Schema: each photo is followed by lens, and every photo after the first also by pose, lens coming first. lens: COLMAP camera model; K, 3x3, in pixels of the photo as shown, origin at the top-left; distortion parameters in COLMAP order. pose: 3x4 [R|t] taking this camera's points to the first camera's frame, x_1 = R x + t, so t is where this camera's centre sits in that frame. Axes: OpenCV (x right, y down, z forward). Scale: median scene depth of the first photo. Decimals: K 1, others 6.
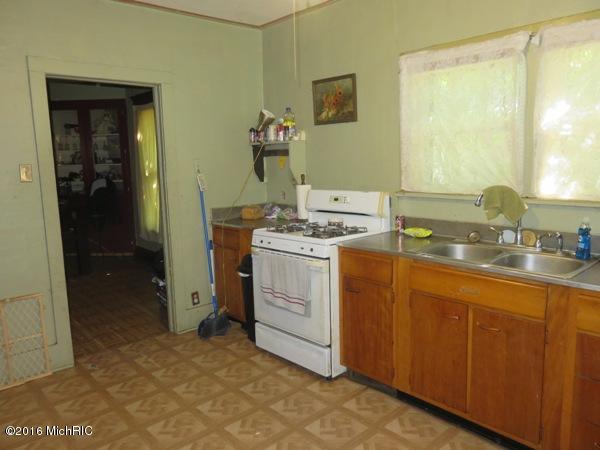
lens RADIAL K [[448.1, 0, 300.7], [0, 448.1, 224.1], [0, 0, 1]] dist [-0.016675, -0.005007]
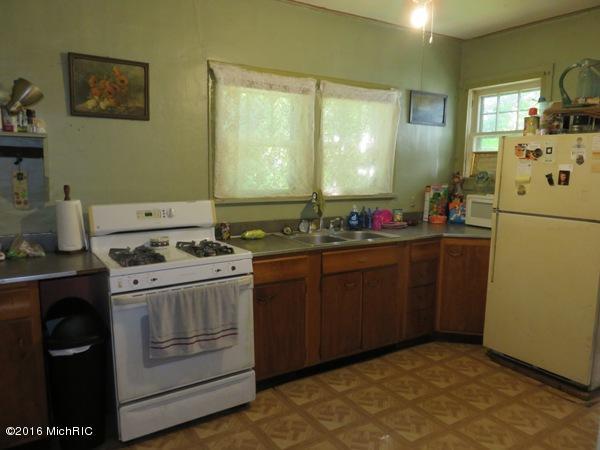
lens RADIAL K [[448.1, 0, 300.7], [0, 448.1, 225.0], [0, 0, 1]] dist [-0.016675, -0.005007]
pose [[0.172660, -0.106029, 0.979258, -0.707754], [0.124679, 0.988545, 0.085051, -0.074702], [-0.977059, 0.107408, 0.183902, 0.618400]]
